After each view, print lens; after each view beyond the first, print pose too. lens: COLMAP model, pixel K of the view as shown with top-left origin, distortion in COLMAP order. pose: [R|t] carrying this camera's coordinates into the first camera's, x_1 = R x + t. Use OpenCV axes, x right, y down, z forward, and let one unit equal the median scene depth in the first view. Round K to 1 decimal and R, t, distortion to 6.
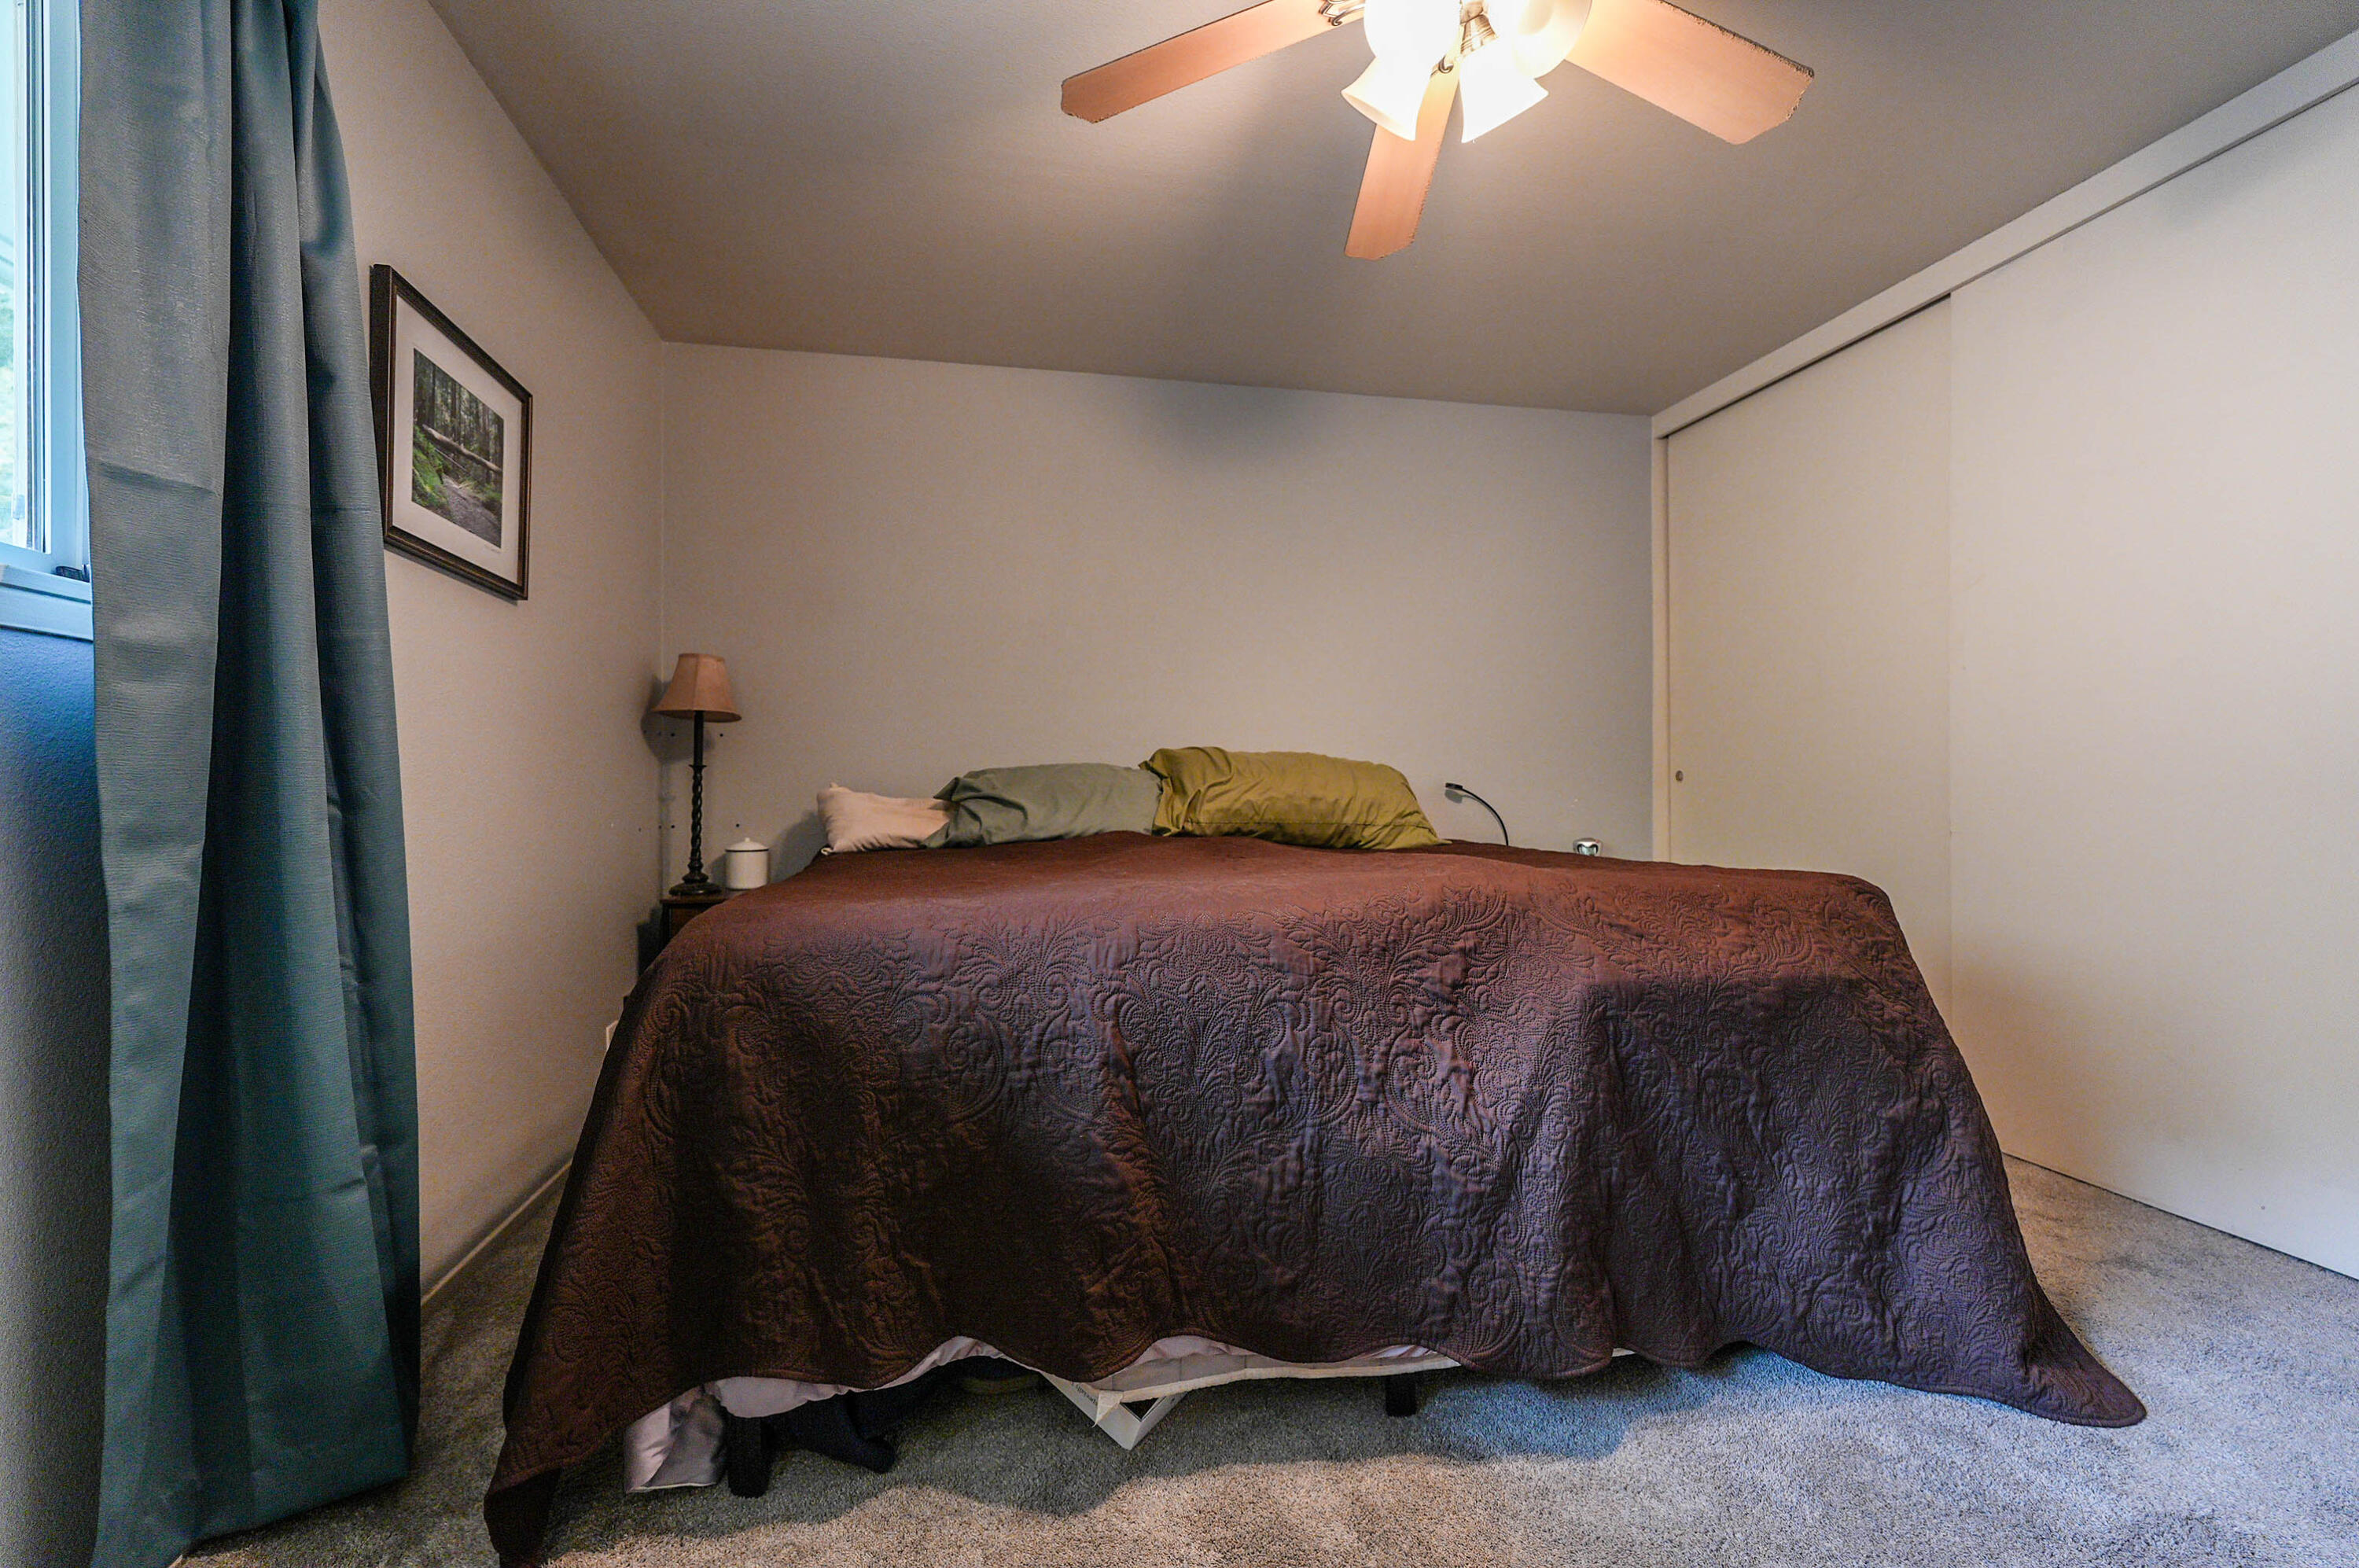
lens RADIAL K [[1046.9, 0, 1178.3], [0, 1046.9, 745.1], [0, 0, 1]] dist [0.000659, 0.000249]
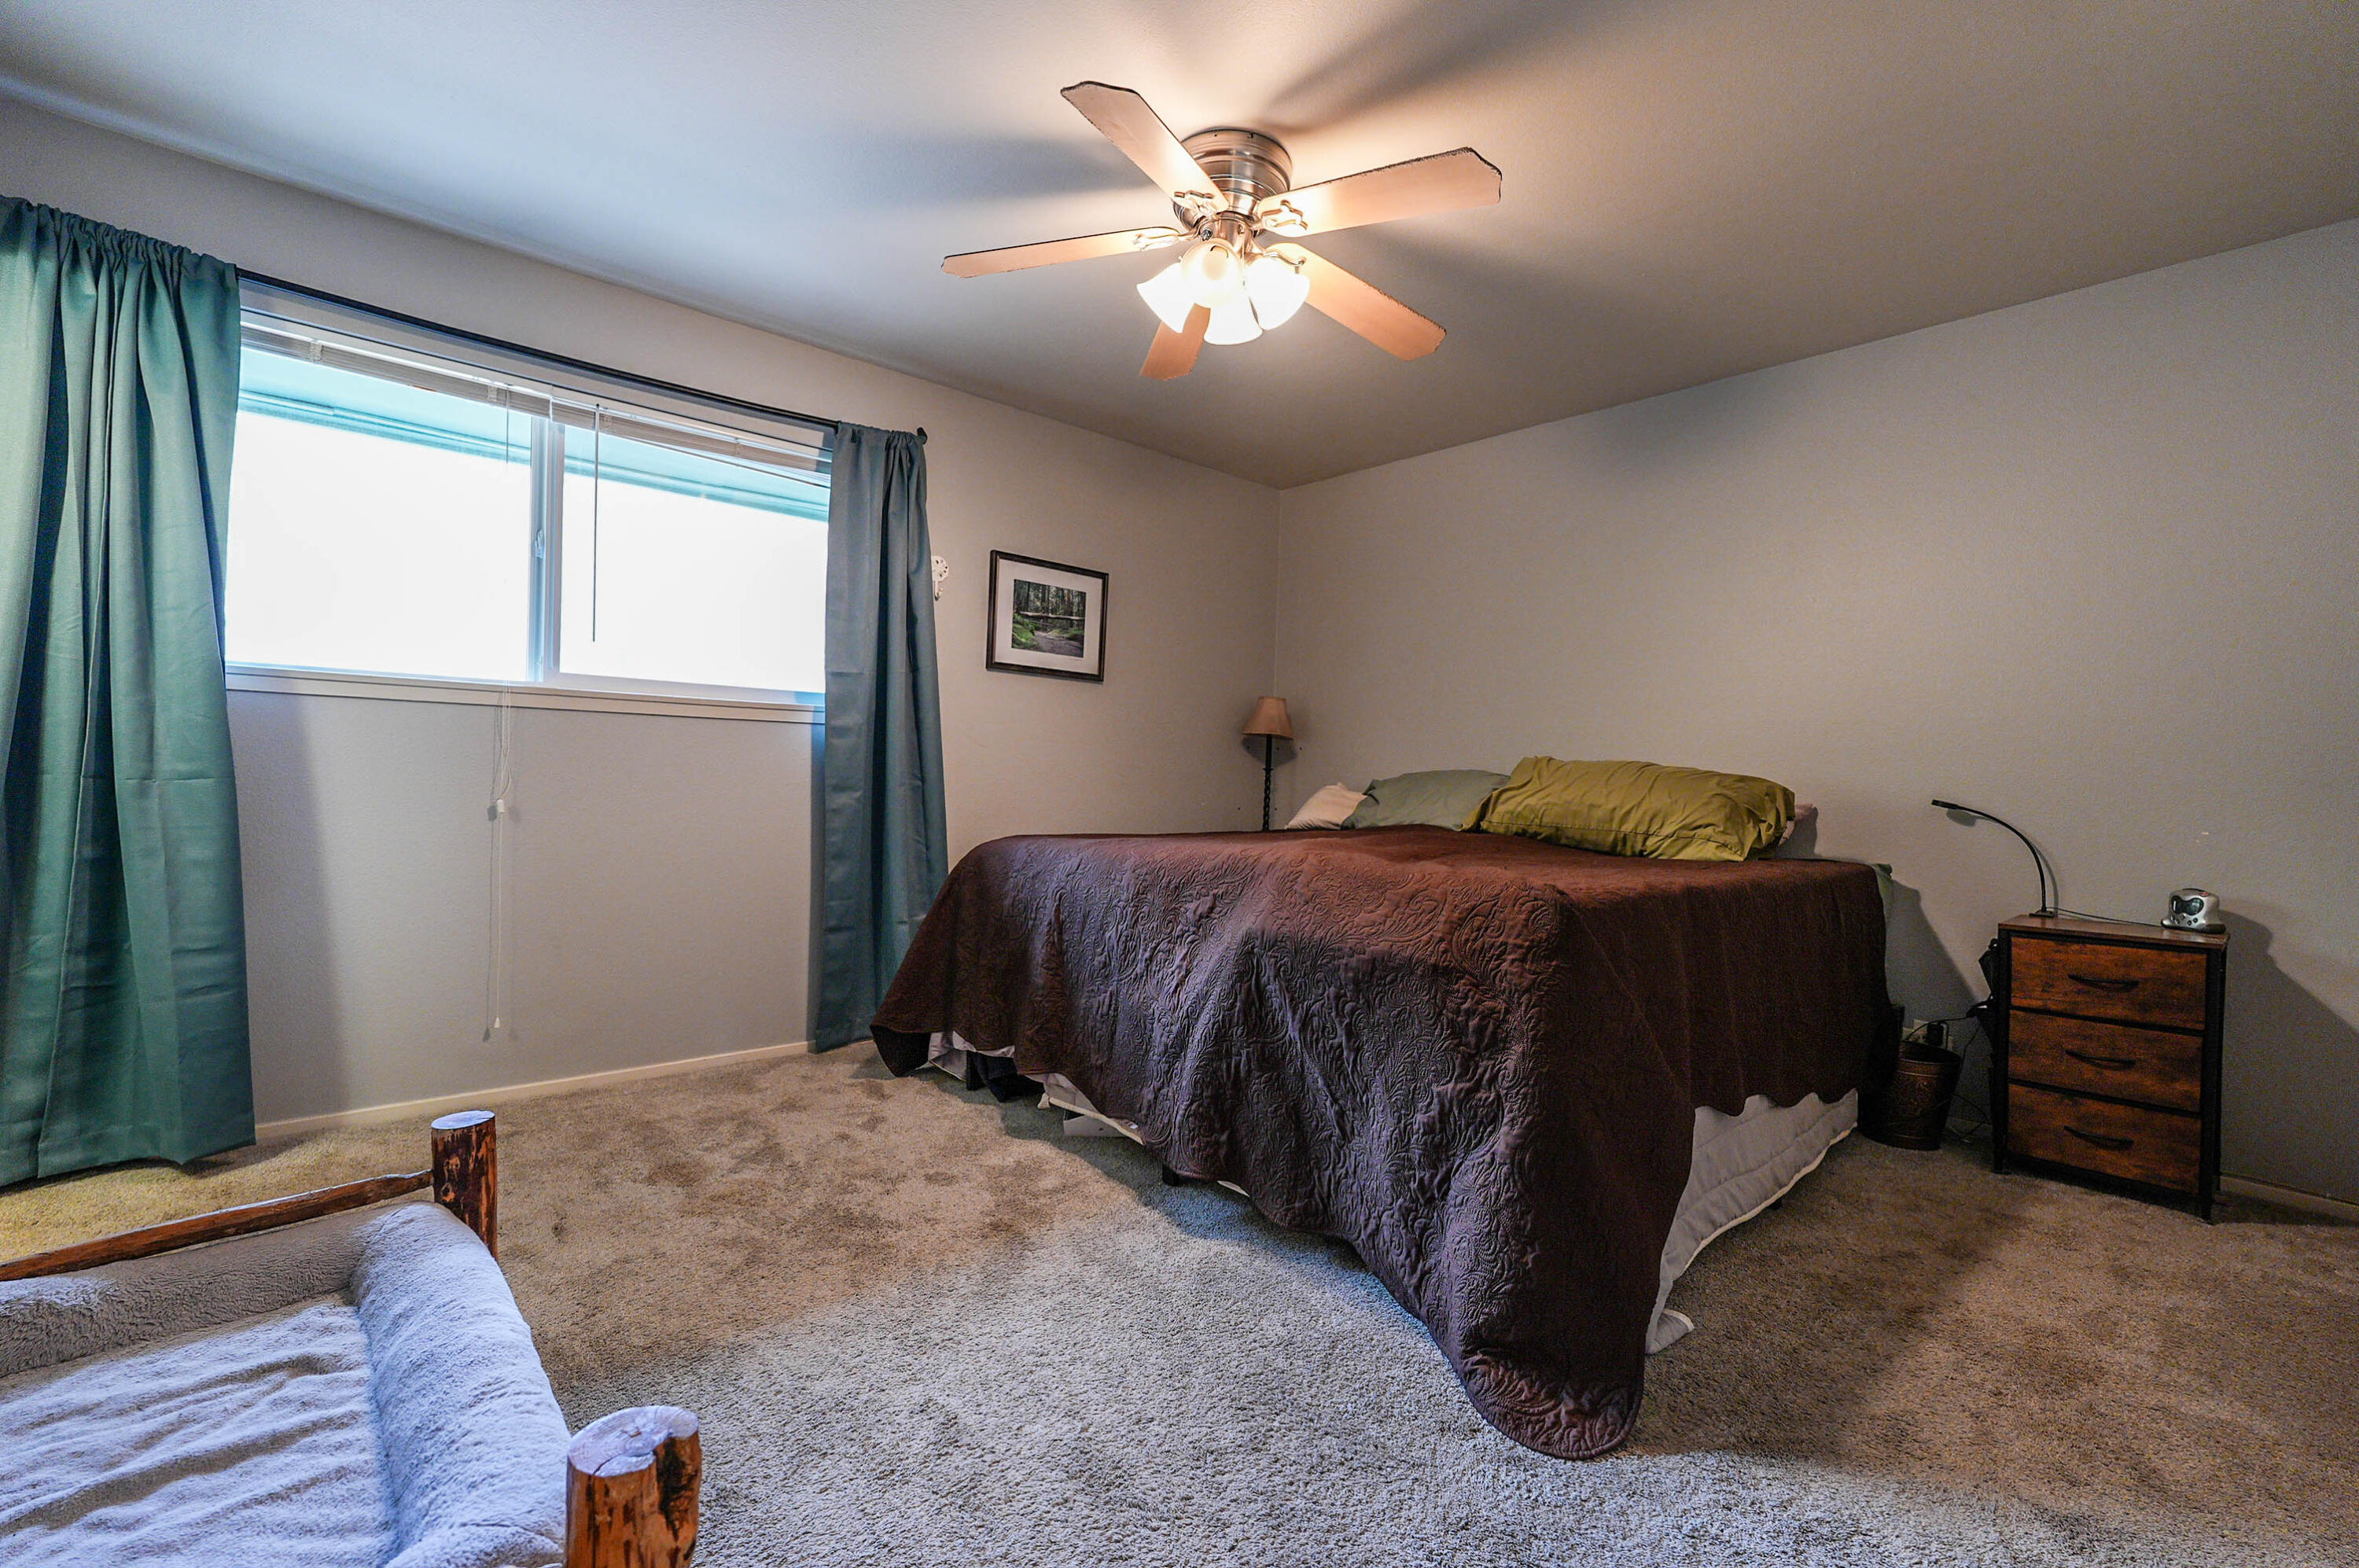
lens RADIAL K [[1046.9, 0, 1178.3], [0, 1046.9, 745.1], [0, 0, 1]] dist [0.000659, 0.000249]
pose [[0.502970, -0.014490, -0.864183, 1.504674], [0.005421, 0.999893, -0.013610, 0.004722], [0.864287, 0.002160, 0.502994, 0.212847]]
